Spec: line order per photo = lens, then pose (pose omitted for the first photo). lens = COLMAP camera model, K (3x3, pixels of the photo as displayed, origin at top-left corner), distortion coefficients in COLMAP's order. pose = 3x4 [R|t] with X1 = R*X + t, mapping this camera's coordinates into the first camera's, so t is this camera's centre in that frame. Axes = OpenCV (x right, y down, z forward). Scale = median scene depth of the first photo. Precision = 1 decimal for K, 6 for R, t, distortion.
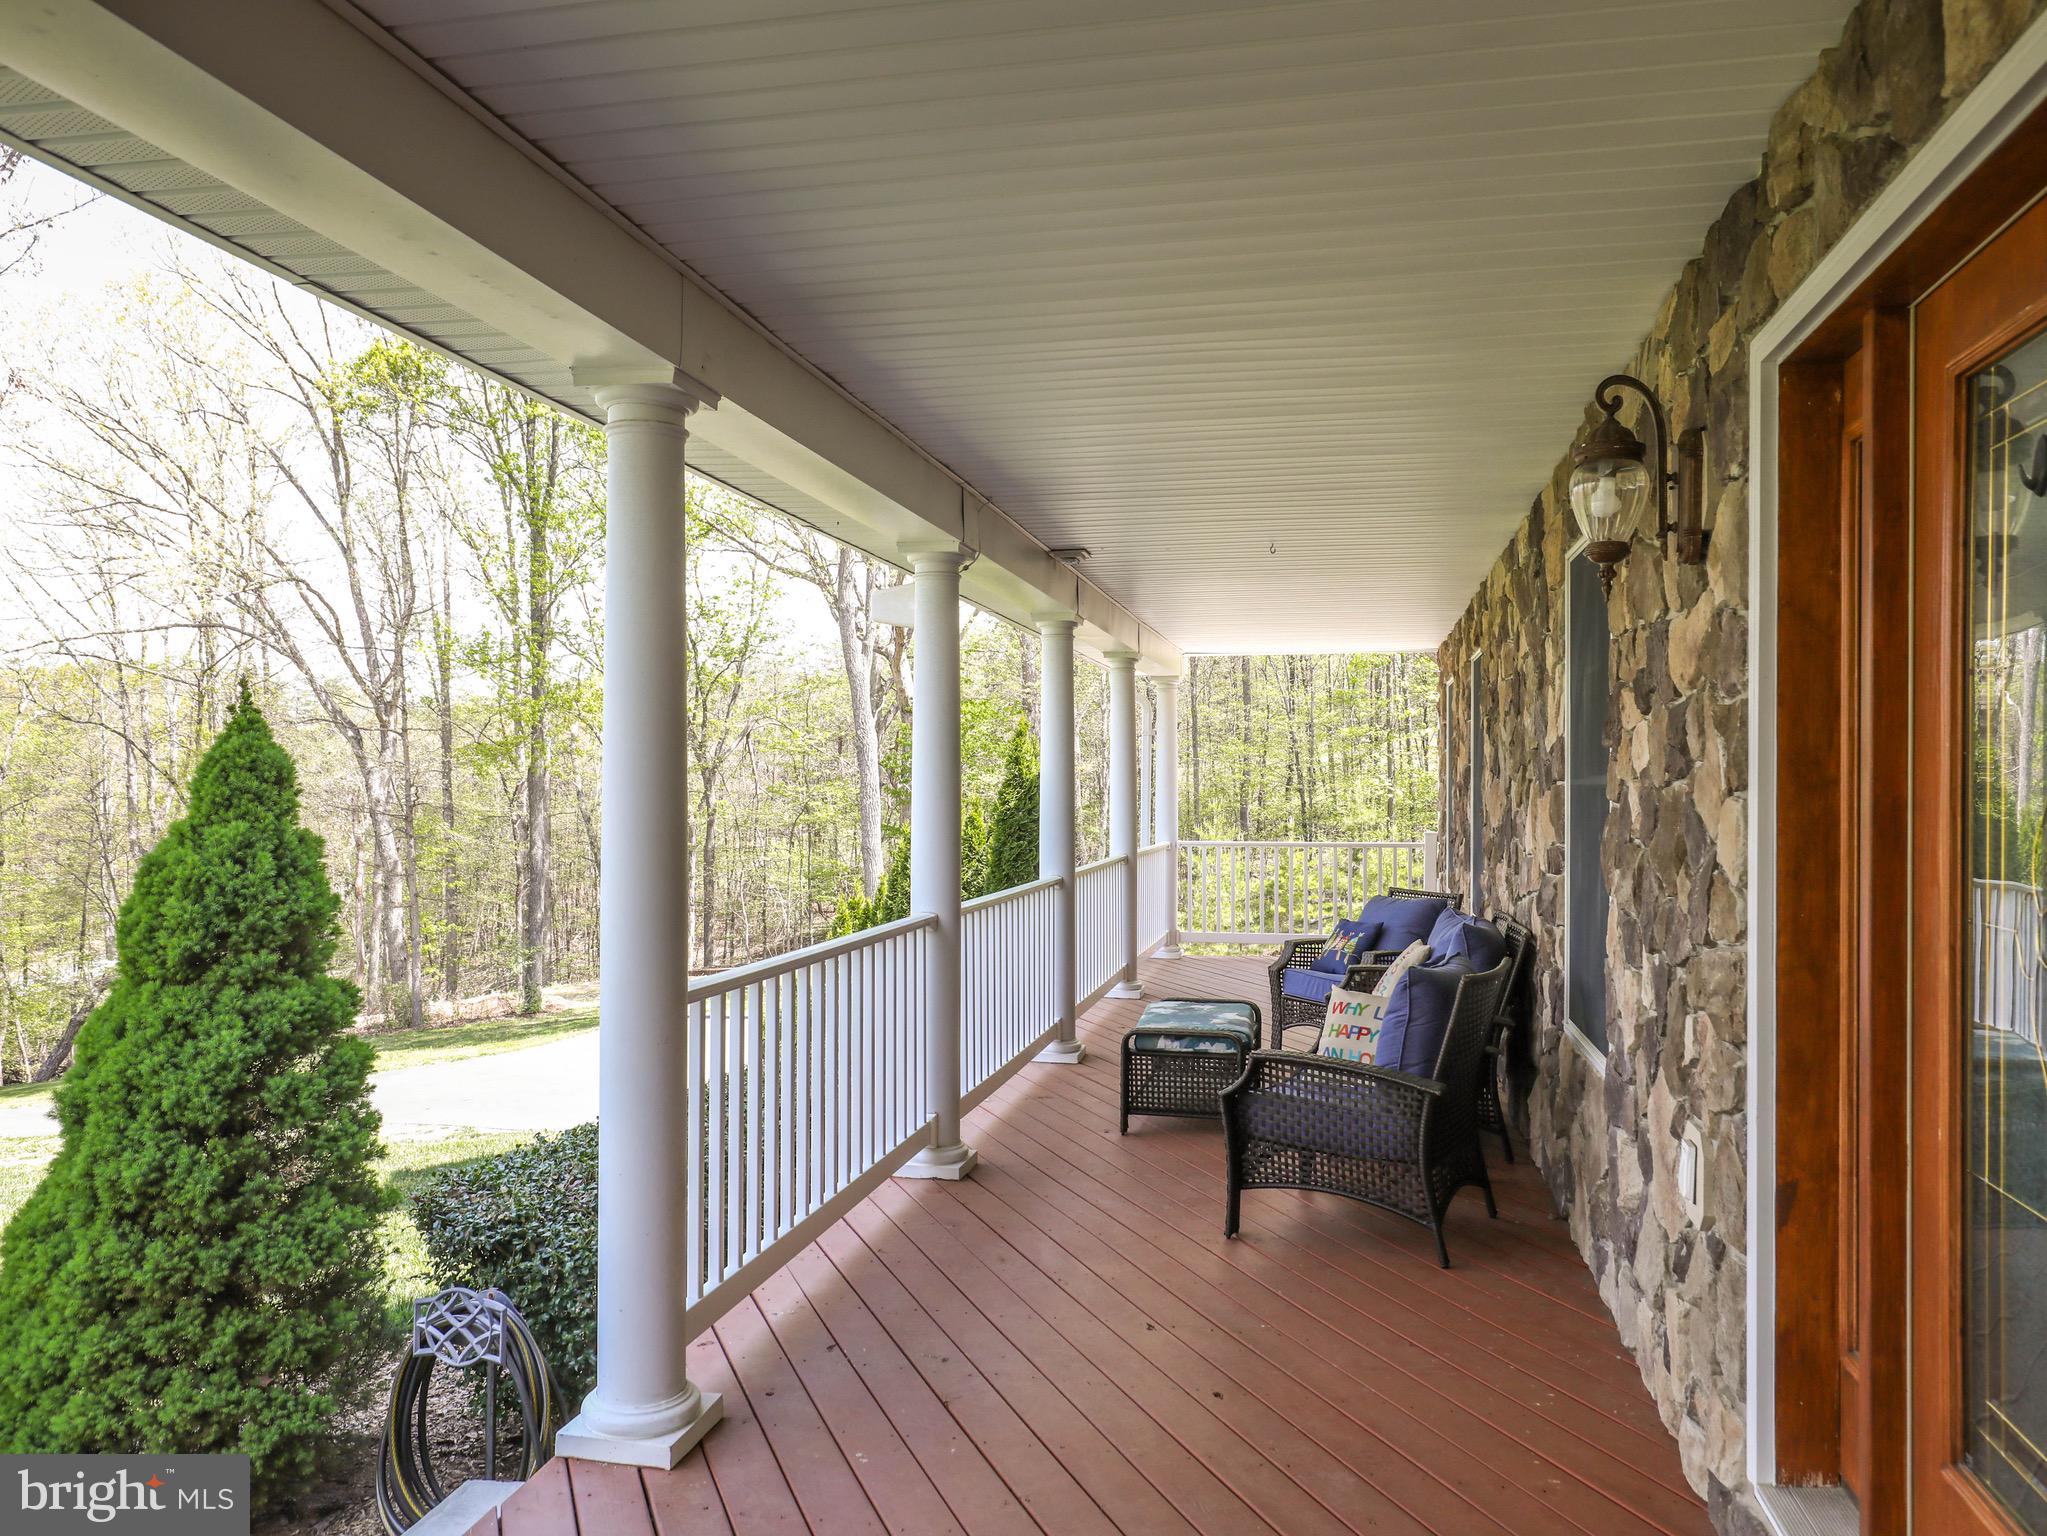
lens RADIAL K [[1570.0, 0, 1023.5], [0, 1570.0, 768.0], [0, 0, 1]] dist [-0.001417, -0.000614]
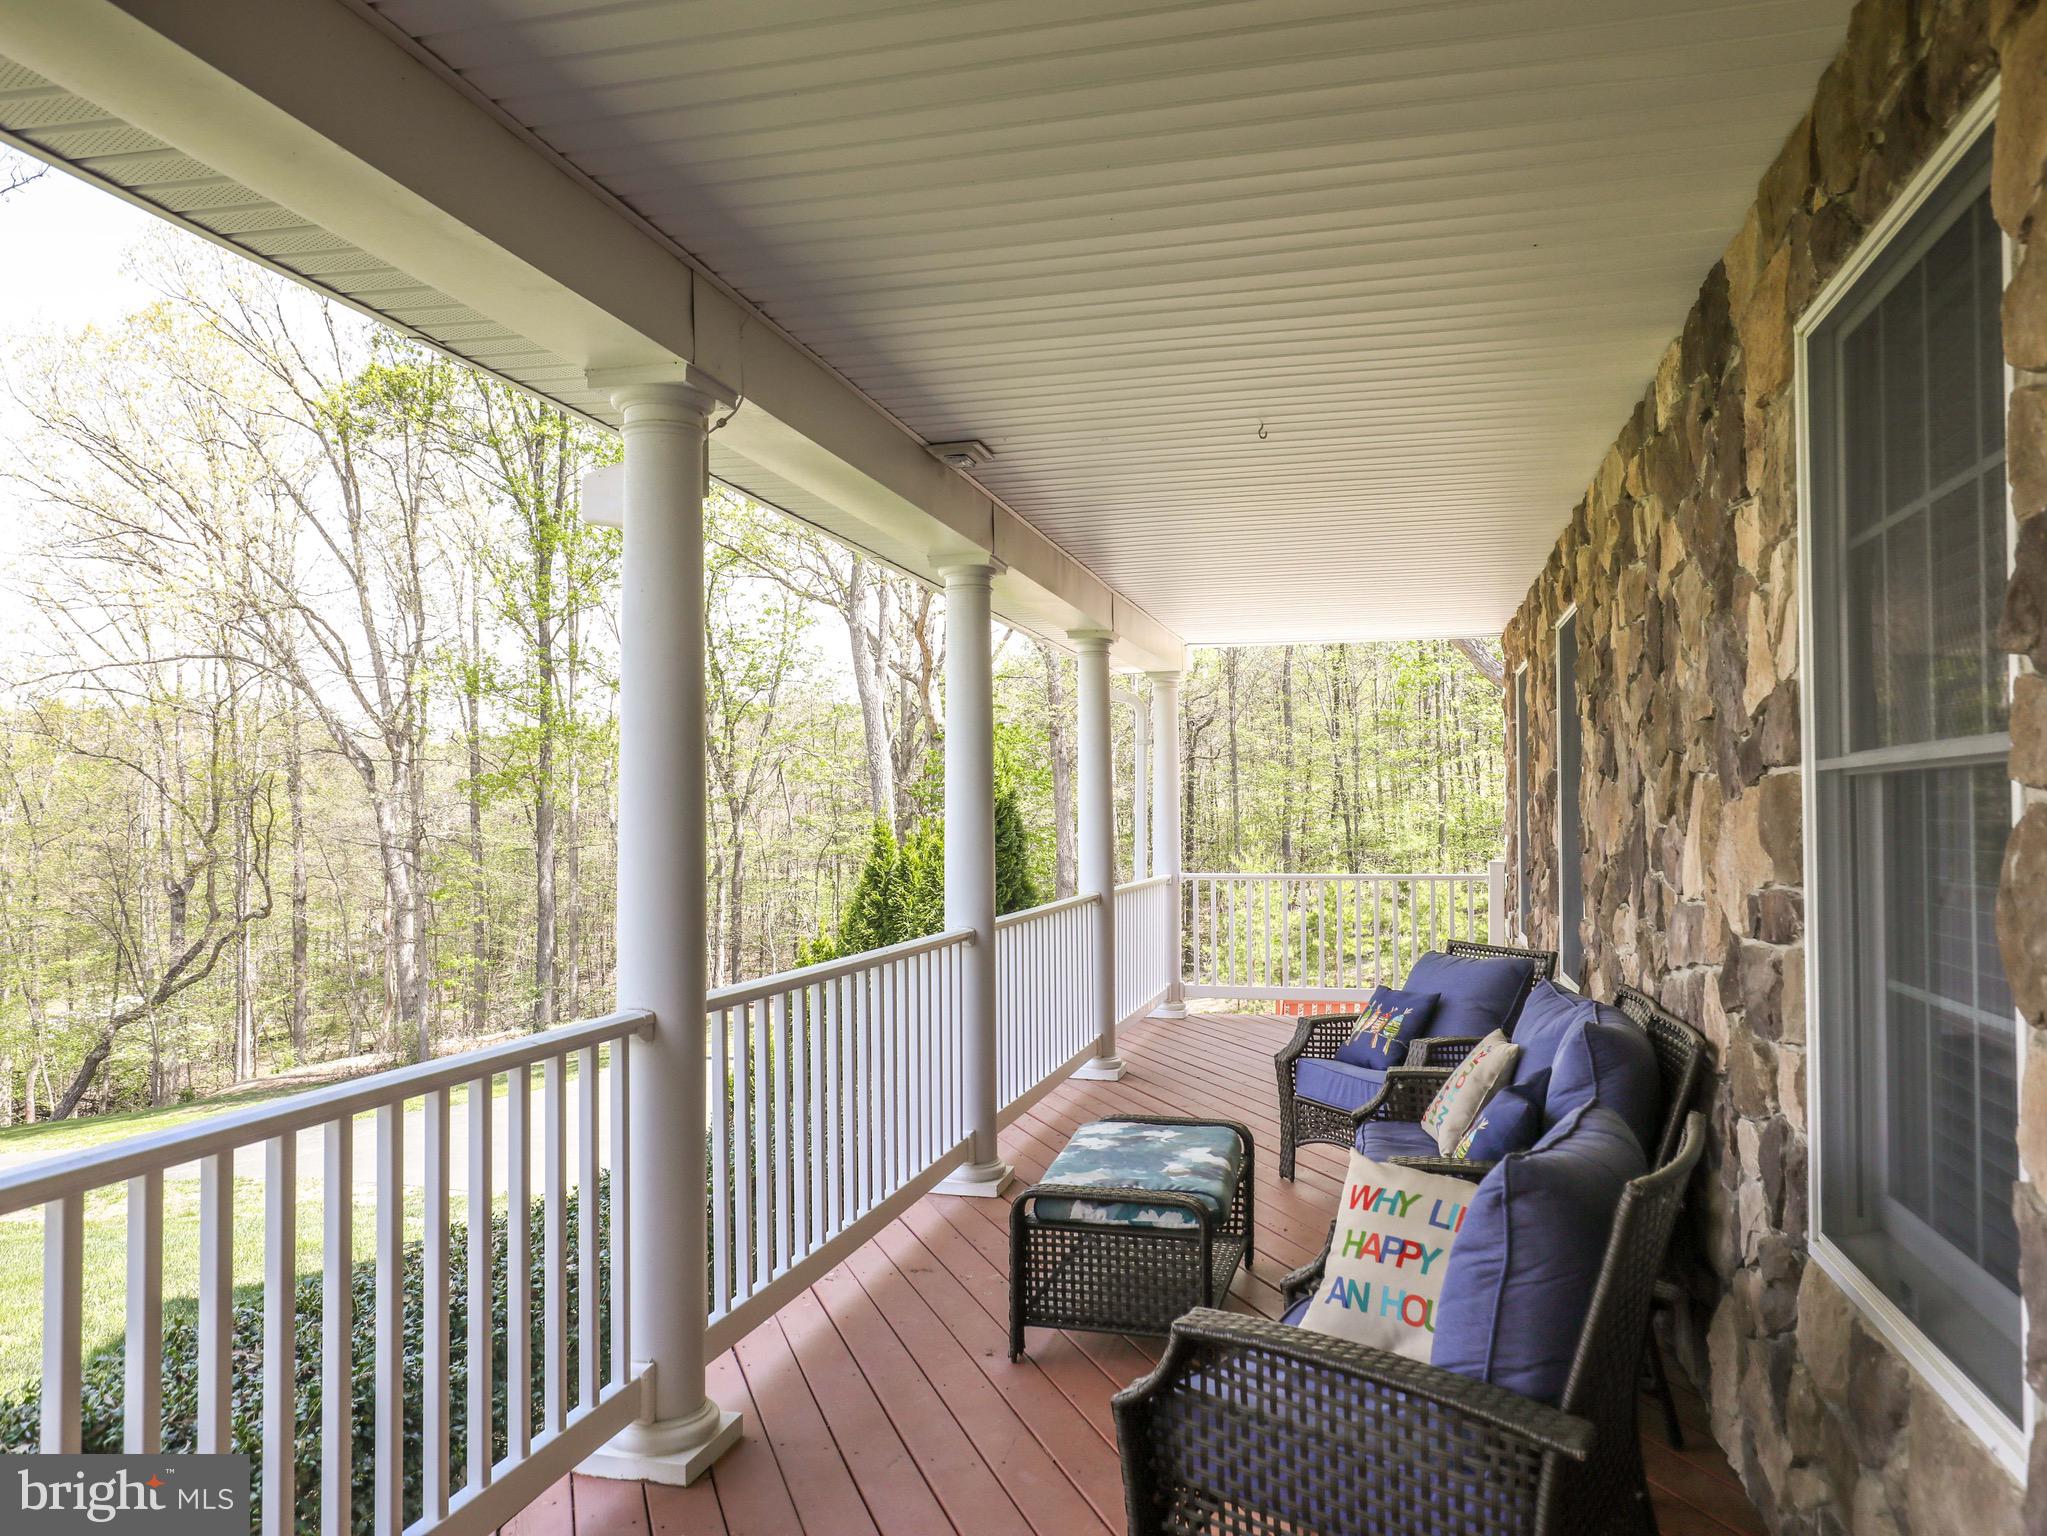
lens RADIAL K [[1571.1, 0, 970.5], [0, 1571.1, 775.0], [0, 0, 1]] dist [-0.005100, -0.003381]
pose [[0.998094, -0.008575, -0.061113, 0.028586], [0.007687, 0.999862, -0.014759, 0.004702], [0.061231, 0.014262, 0.998022, 0.128505]]
